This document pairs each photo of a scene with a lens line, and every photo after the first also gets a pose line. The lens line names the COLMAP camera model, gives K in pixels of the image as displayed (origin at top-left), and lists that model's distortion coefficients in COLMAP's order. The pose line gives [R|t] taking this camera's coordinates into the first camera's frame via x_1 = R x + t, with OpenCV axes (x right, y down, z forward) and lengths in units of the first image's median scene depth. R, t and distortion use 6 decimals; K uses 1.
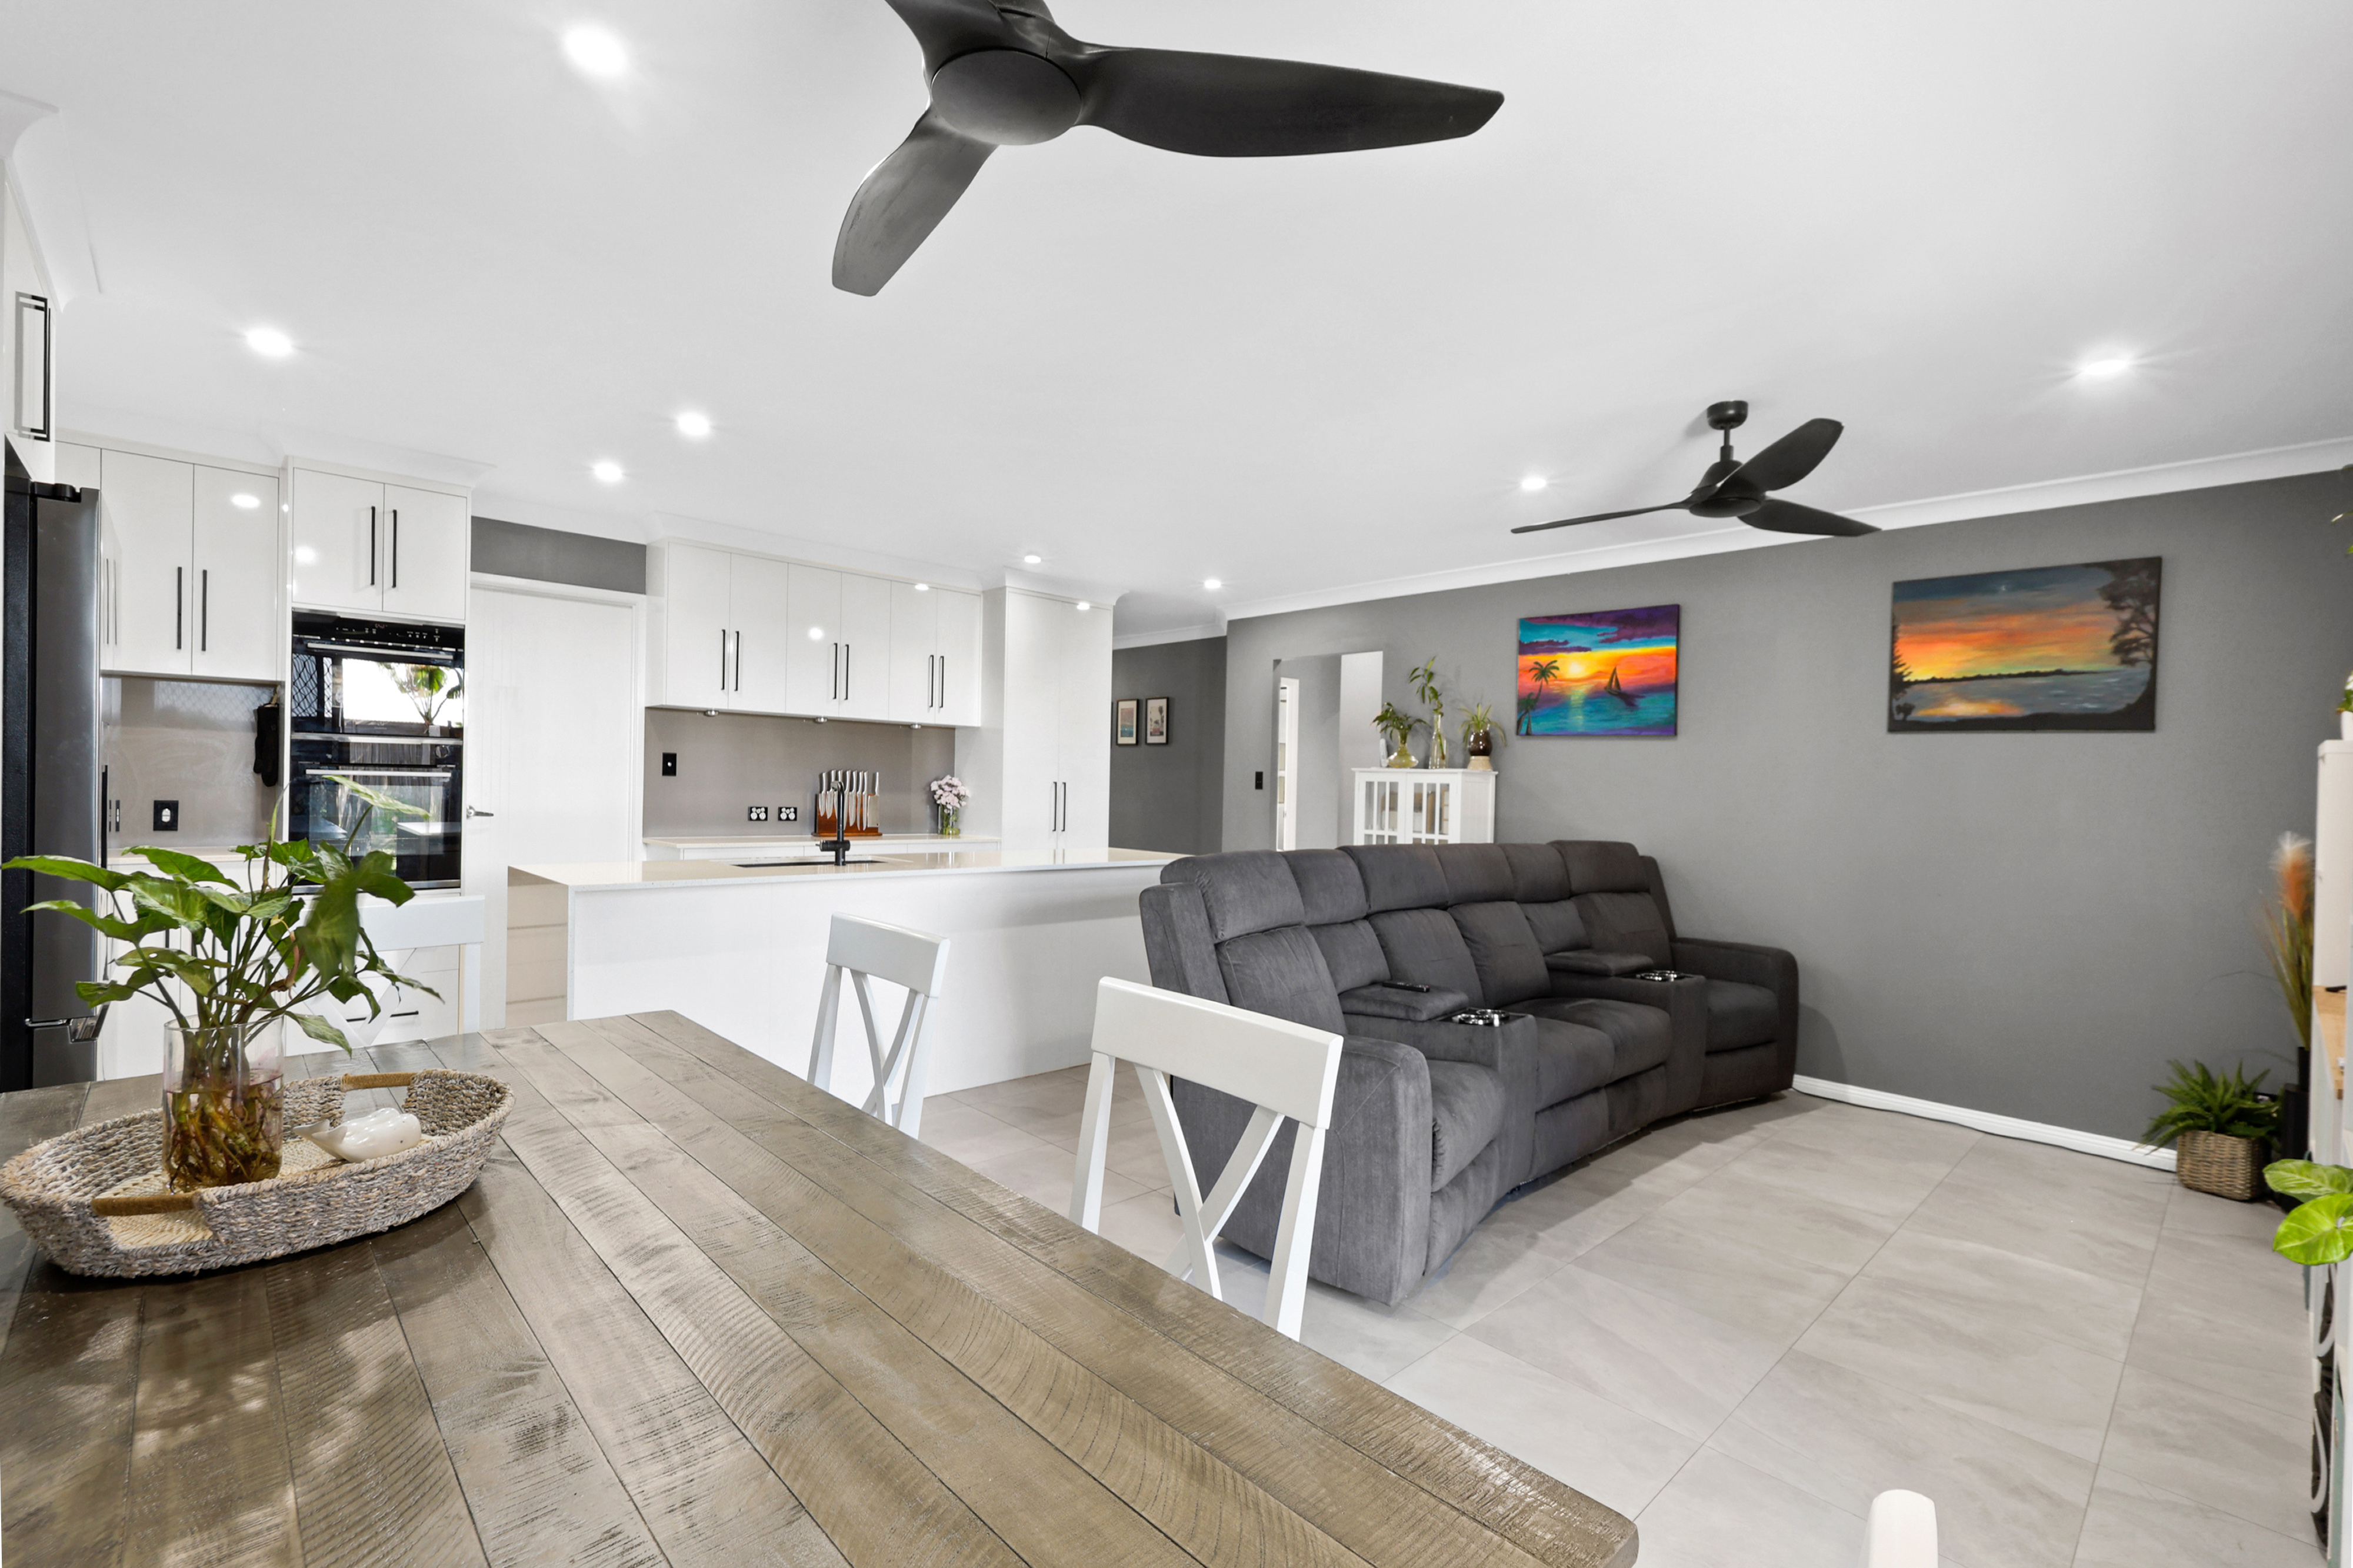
lens RADIAL K [[1040.9, 0, 1164.2], [0, 1040.9, 780.5], [0, 0, 1]] dist [0.001647, 0.000314]
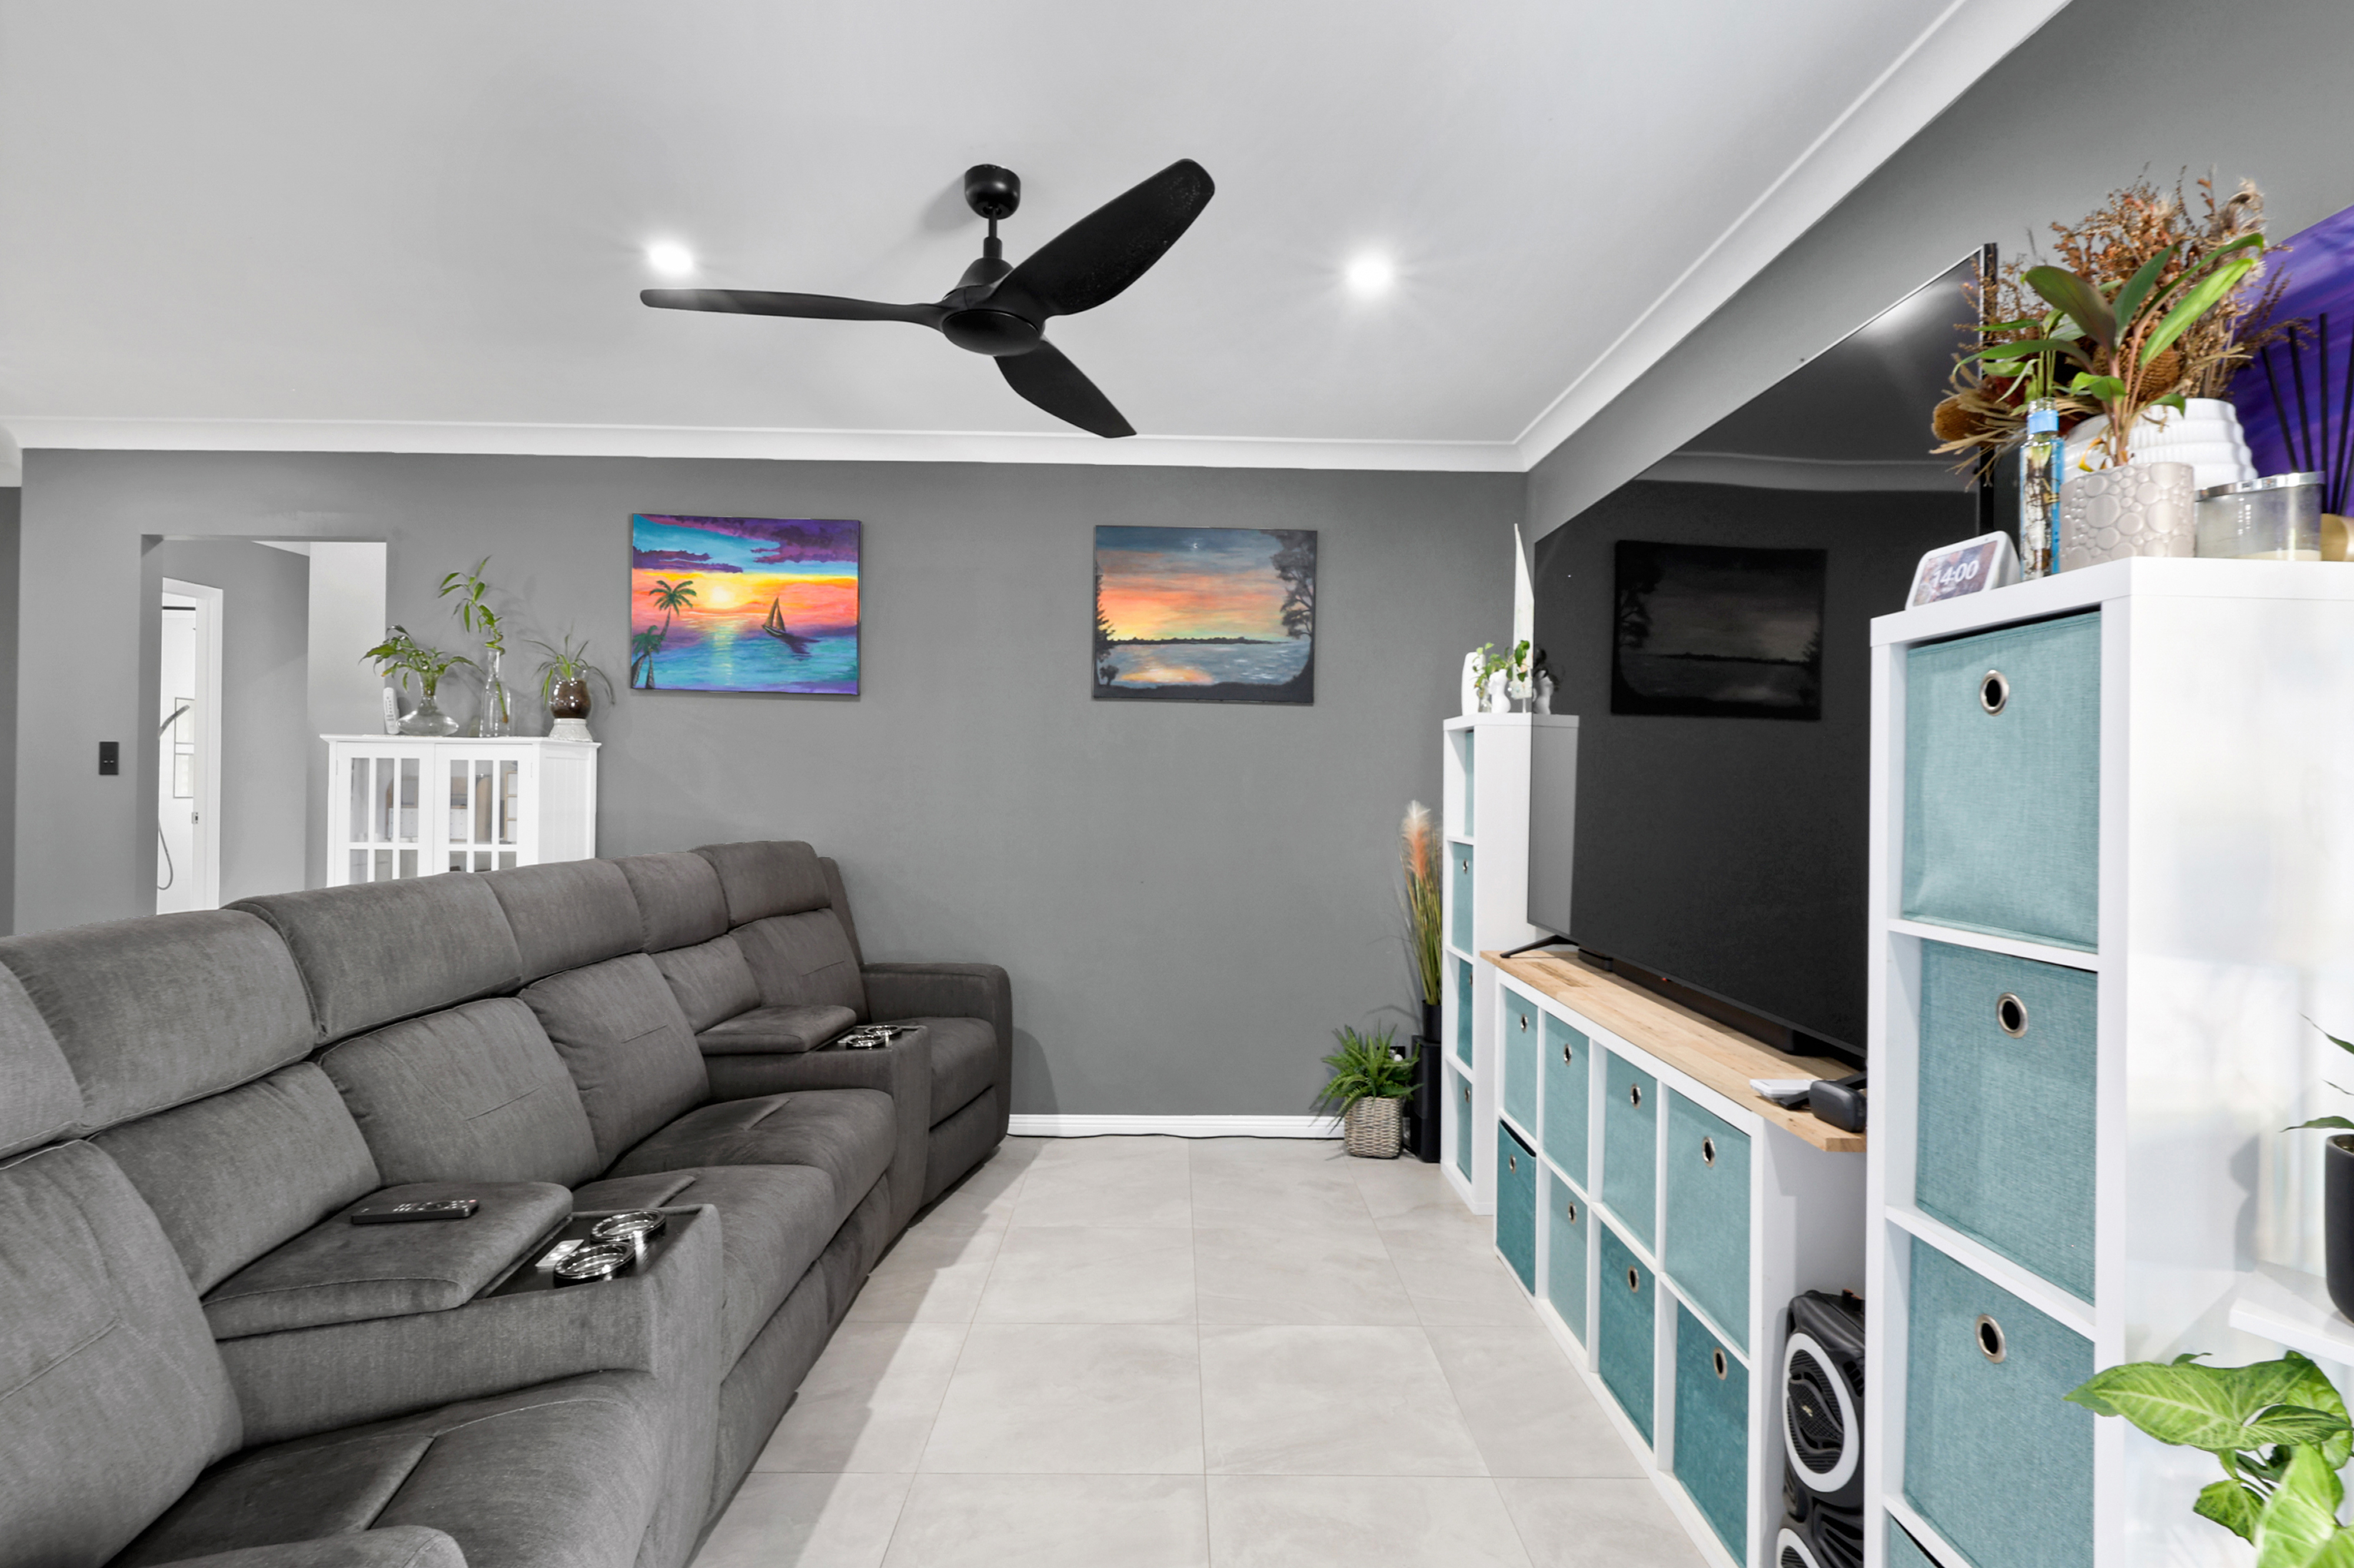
lens RADIAL K [[1041.3, 0, 1164.7], [0, 1041.3, 780.5], [0, 0, 1]] dist [0.001647, 0.000314]
pose [[0.678452, -0.016966, 0.734449, 0.099899], [0.004252, 0.999807, 0.019168, 0.005476], [-0.734632, -0.009882, 0.678394, 0.372330]]
